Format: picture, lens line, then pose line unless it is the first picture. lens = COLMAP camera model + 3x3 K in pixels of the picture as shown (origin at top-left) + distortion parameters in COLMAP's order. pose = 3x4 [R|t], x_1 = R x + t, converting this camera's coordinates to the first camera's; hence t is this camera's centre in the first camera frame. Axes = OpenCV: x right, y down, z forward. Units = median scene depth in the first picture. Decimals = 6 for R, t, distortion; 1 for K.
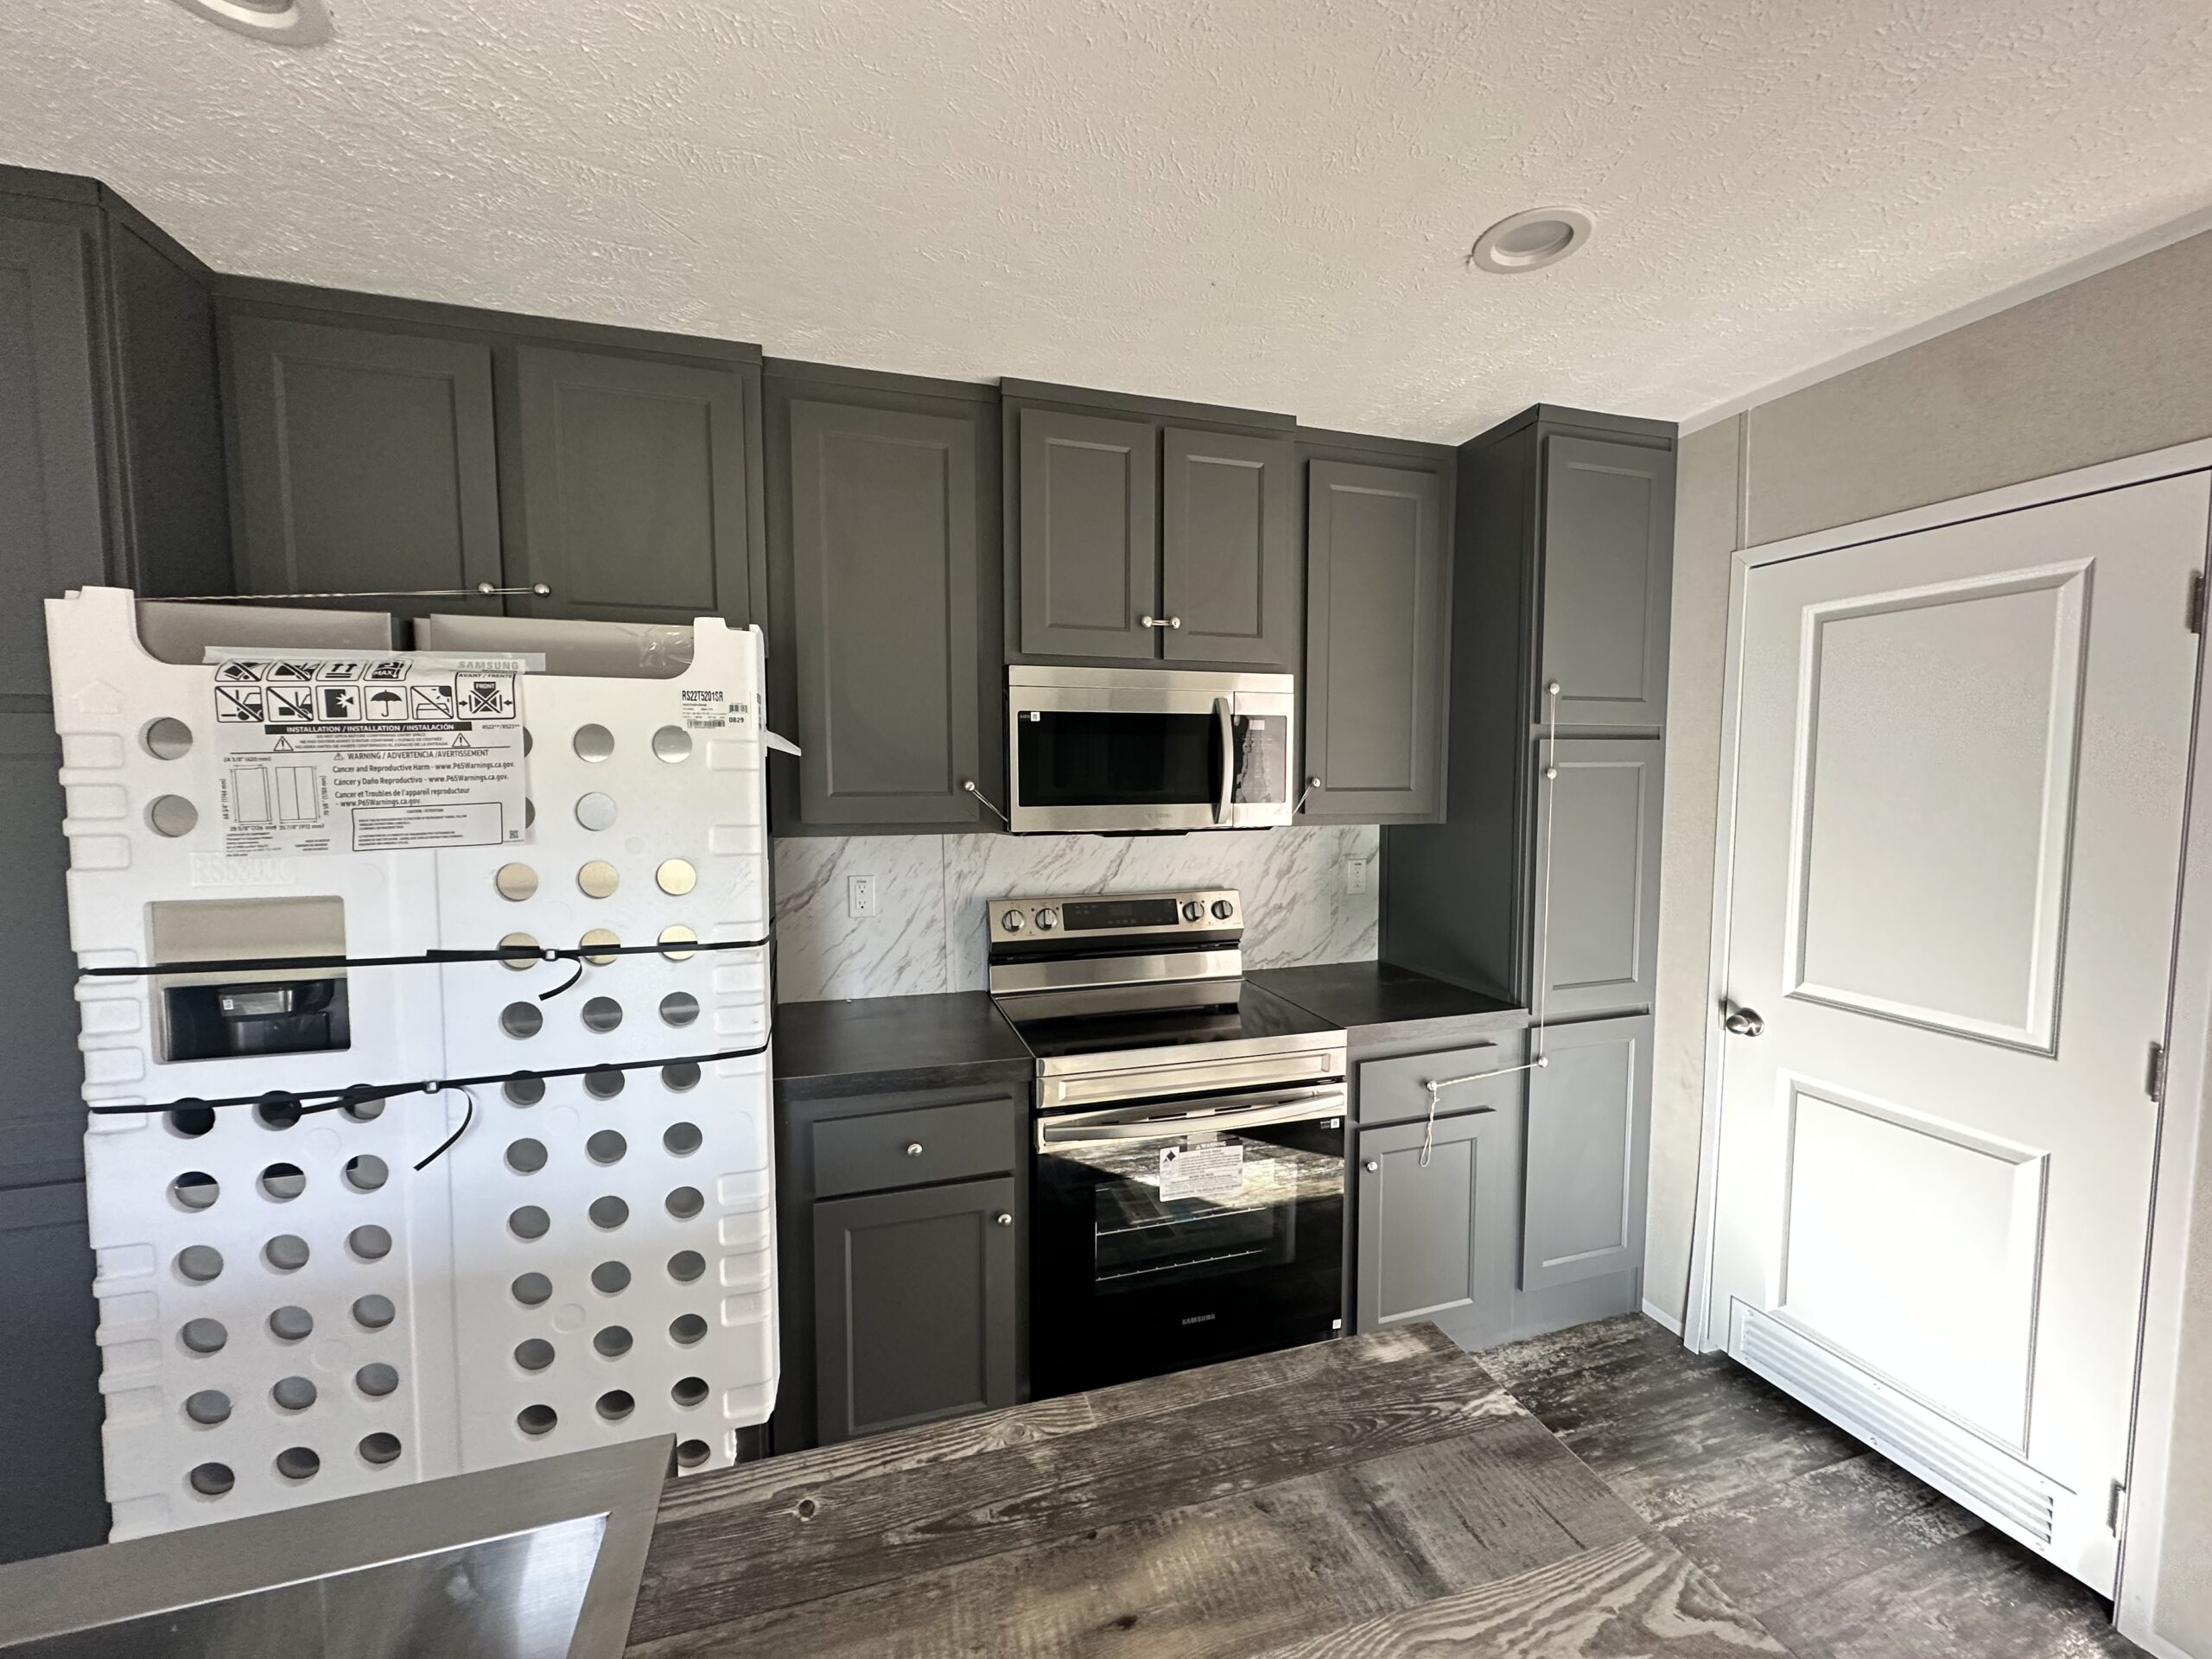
lens RADIAL K [[882.4, 0, 1095.7], [0, 882.4, 830.4], [0, 0, 1]] dist [-0.000394, 0.001319]
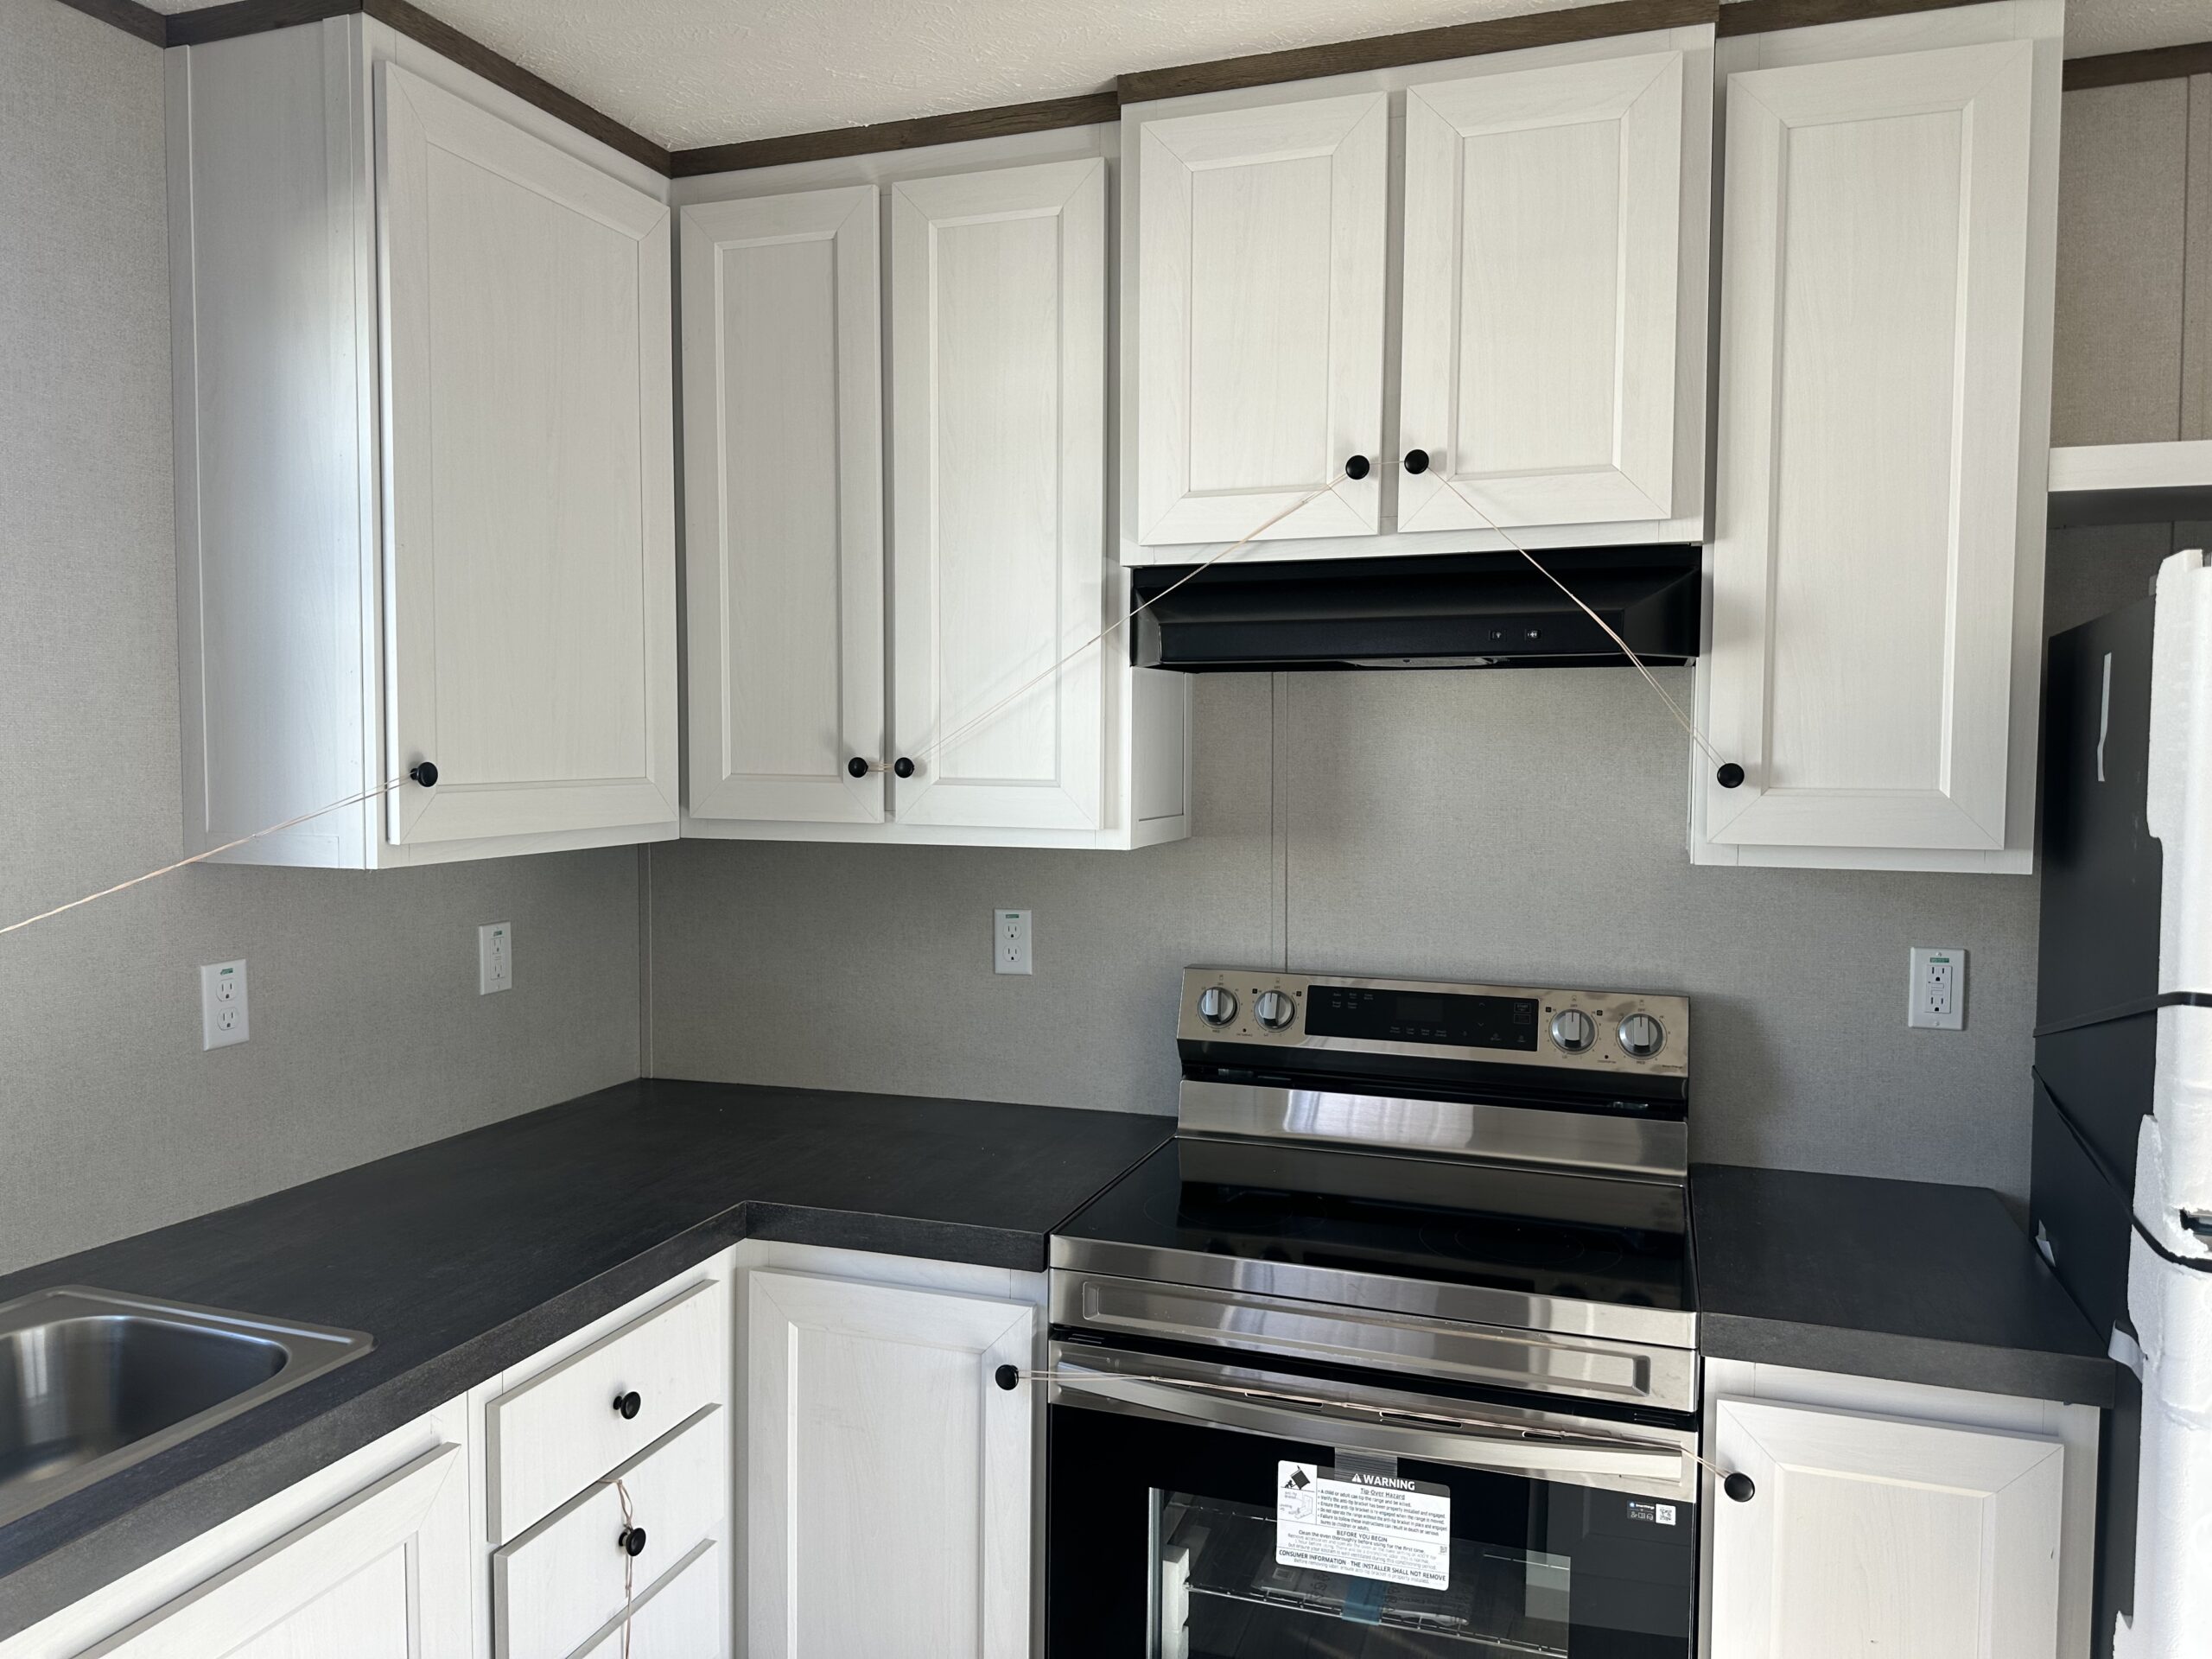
lens RADIAL K [[1558.9, 0, 1106.8], [0, 1558.9, 815.3], [0, 0, 1]] dist [0.049266, -0.046235]
pose [[0.829527, 0.040723, -0.556980, 0.399829], [-0.052155, 0.998628, -0.004663, -0.012717], [0.556026, 0.032918, 0.830513, 0.116742]]
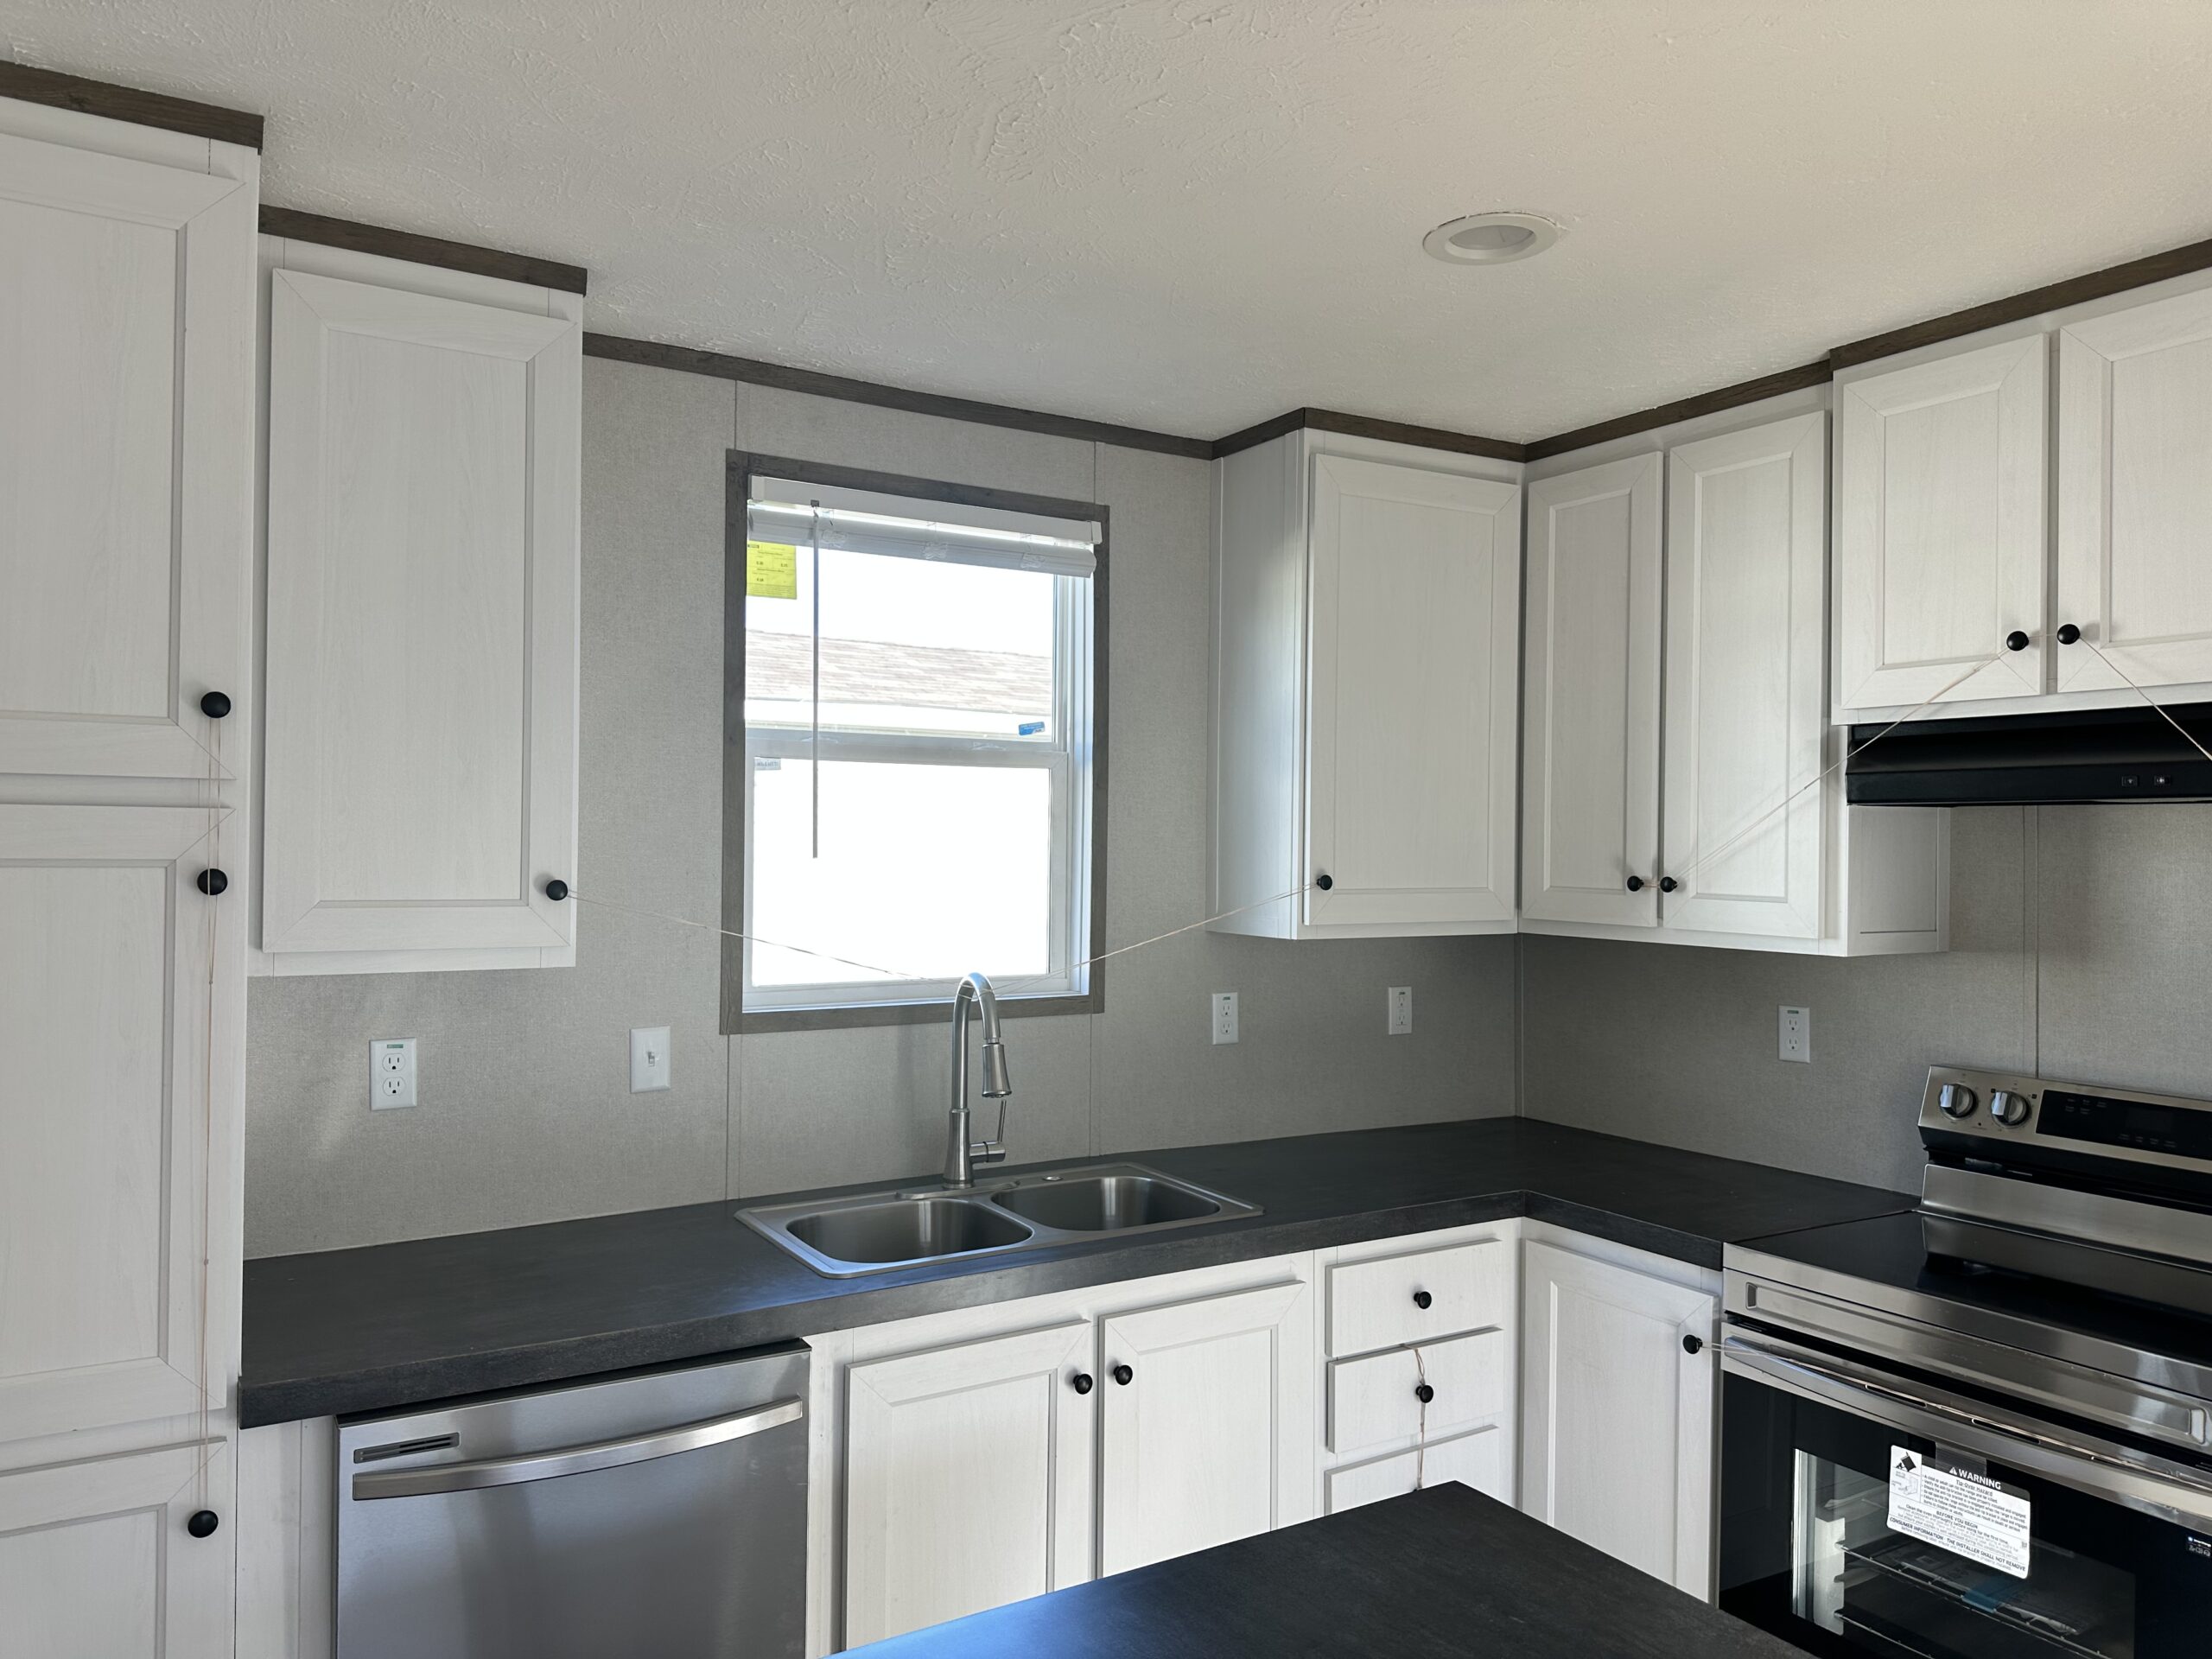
lens RADIAL K [[1558.9, 0, 1091.5], [0, 1558.9, 831.2], [0, 0, 1]] dist [0.049266, -0.046235]
pose [[0.283127, 0.004523, -0.959072, 0.833694], [-0.085500, 0.996126, -0.020543, -0.017143], [0.955264, 0.087817, 0.282417, 0.041650]]
